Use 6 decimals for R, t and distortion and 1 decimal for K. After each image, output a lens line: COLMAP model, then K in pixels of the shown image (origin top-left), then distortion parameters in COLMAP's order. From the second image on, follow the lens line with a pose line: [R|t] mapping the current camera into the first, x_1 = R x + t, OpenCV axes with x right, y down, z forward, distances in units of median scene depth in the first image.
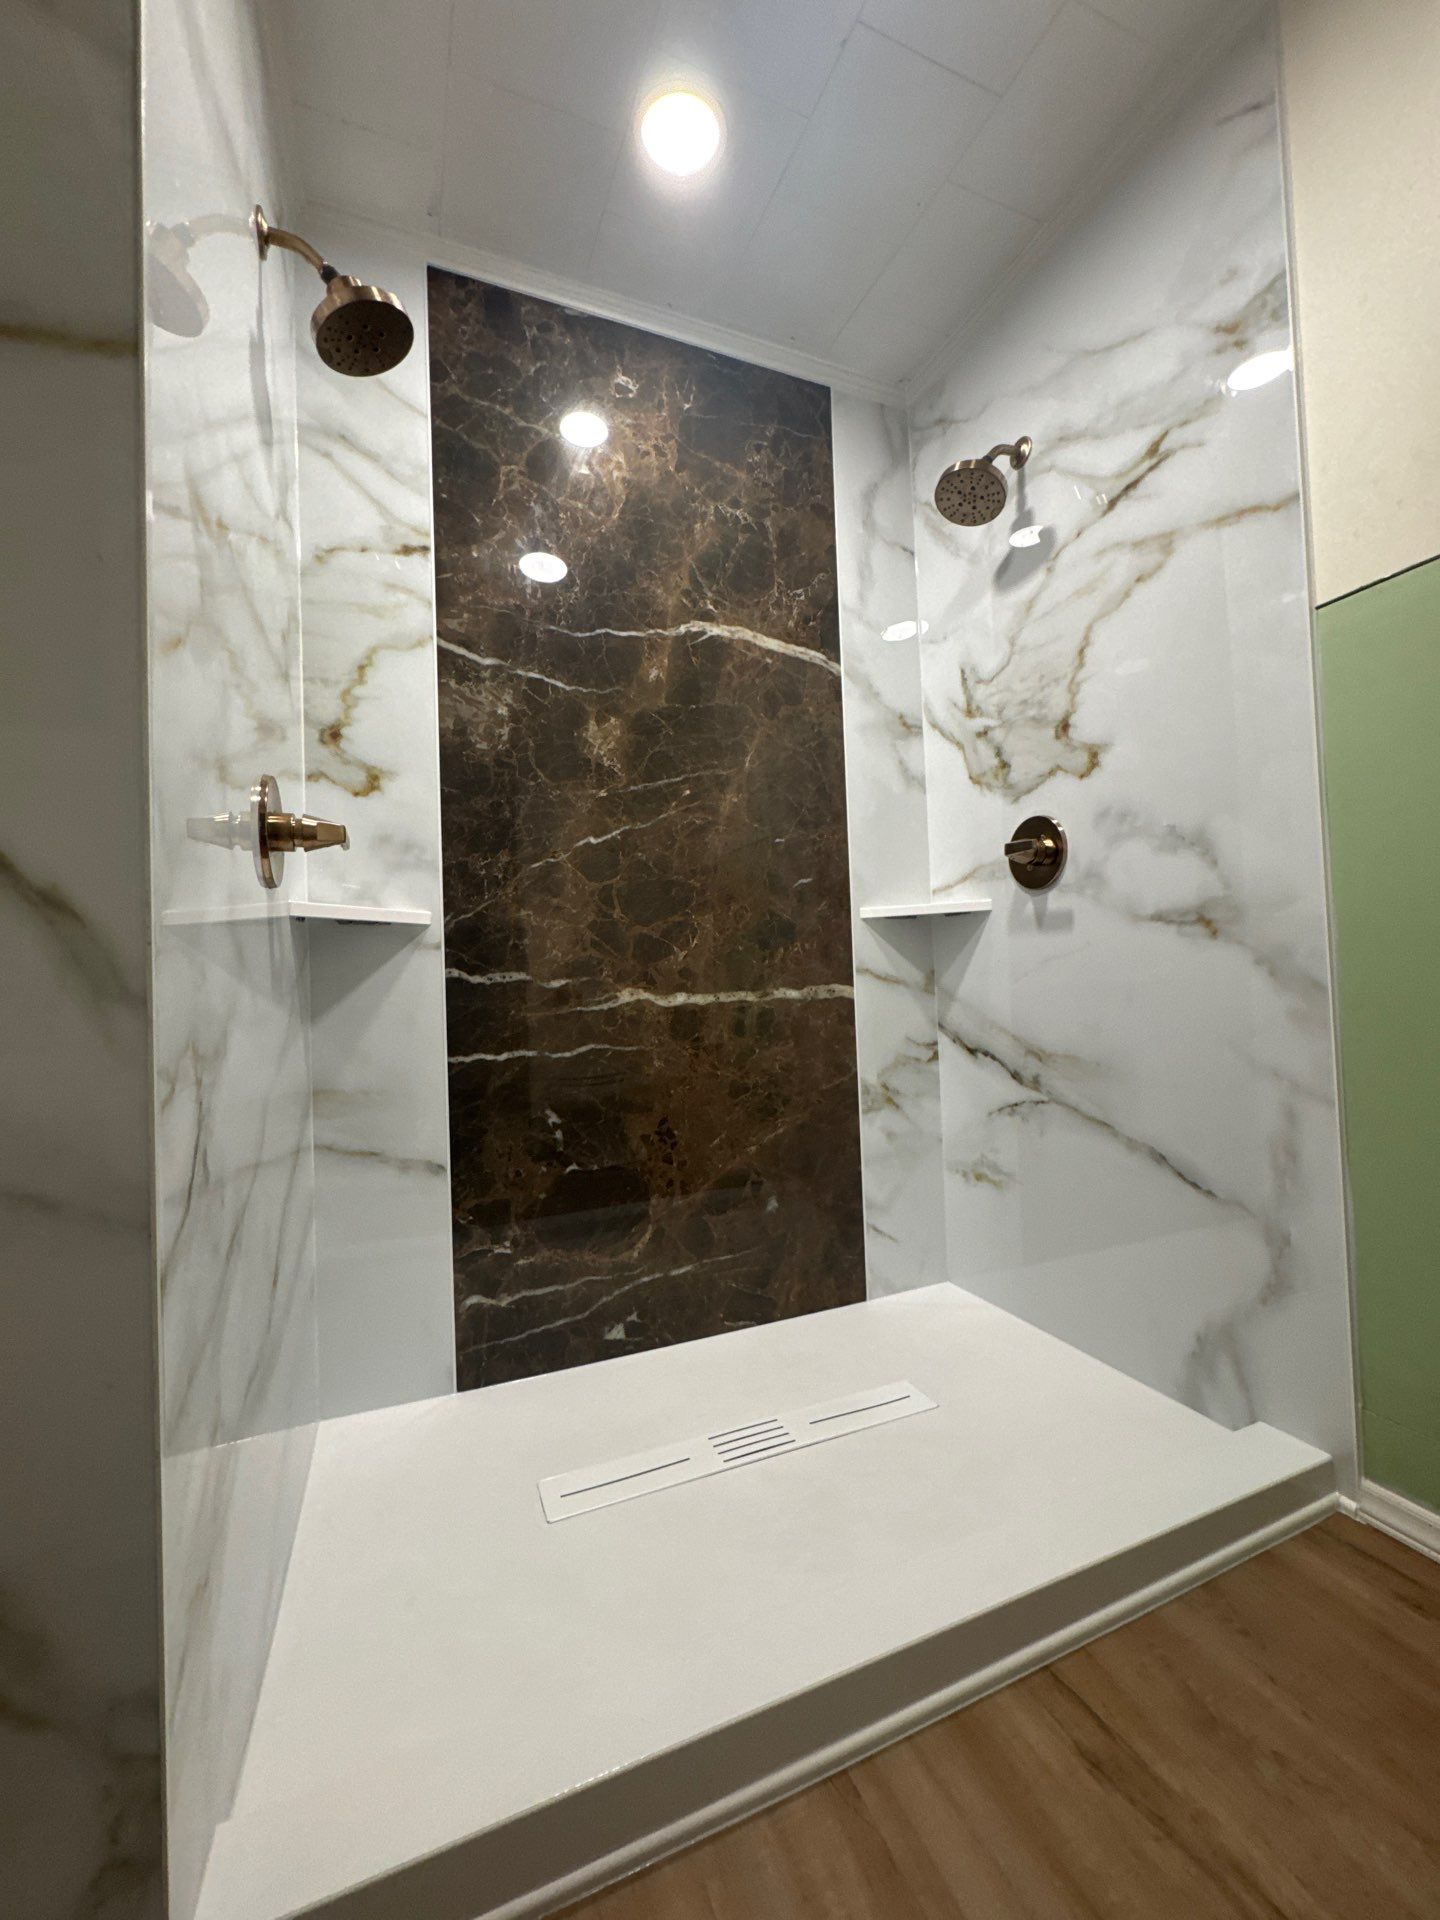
lens RADIAL K [[763.3, 0, 721.7], [0, 763.3, 960.7], [0, 0, 1]] dist [-0.000657, -0.000122]
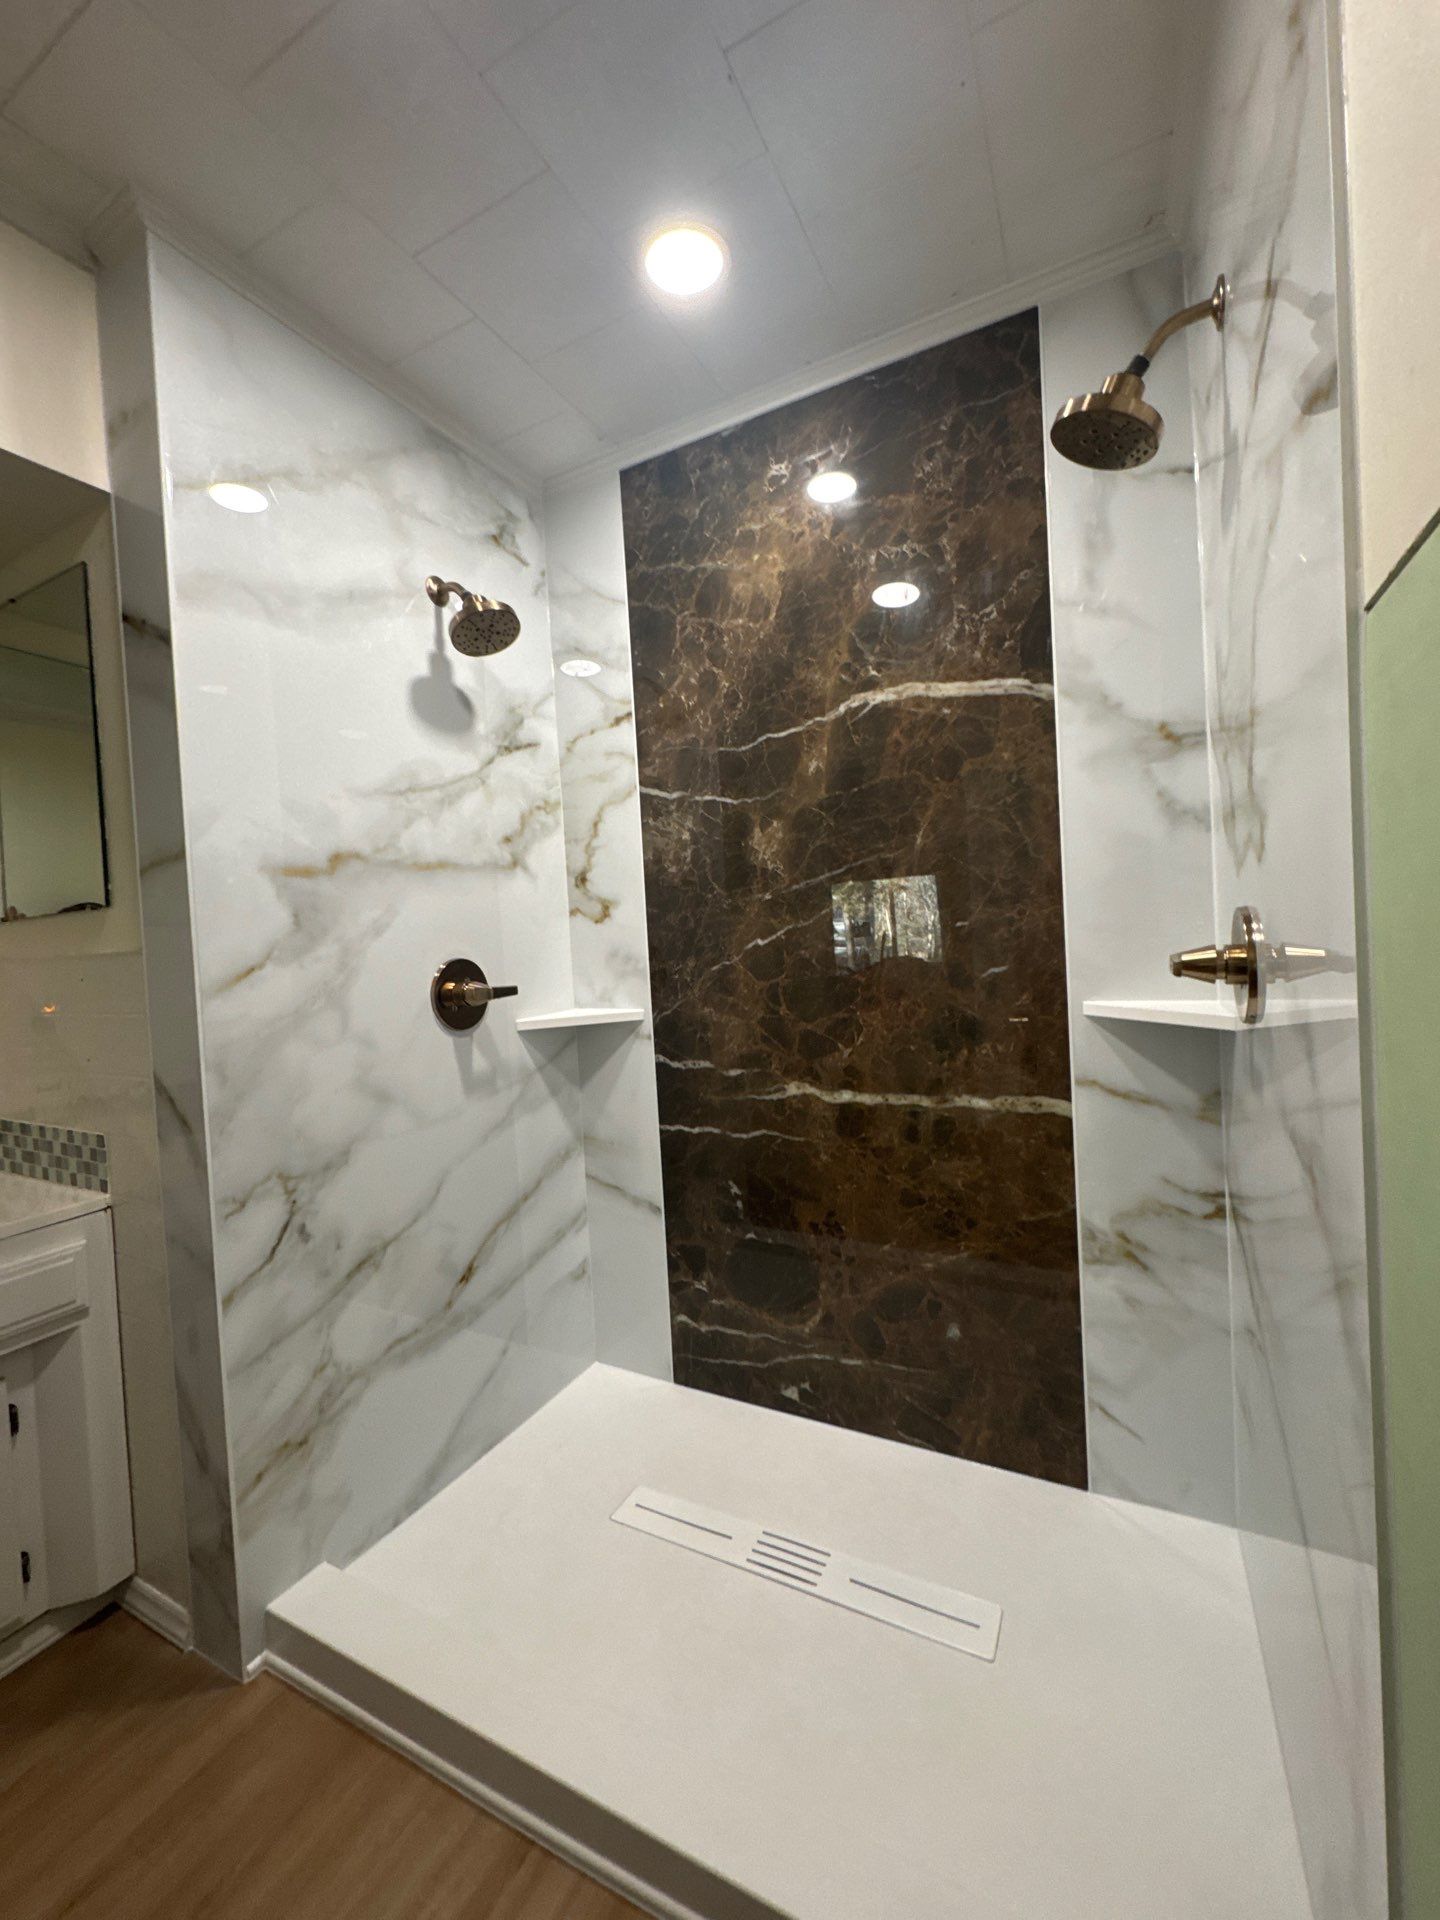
lens RADIAL K [[767.2, 0, 722.6], [0, 767.2, 960.6], [0, 0, 1]] dist [-0.002089, -0.000056]
pose [[0.646604, 0.023130, -0.762475, 0.626073], [0.048664, 0.996253, 0.071491, -0.214460], [0.761272, -0.083332, 0.643056, 0.272083]]
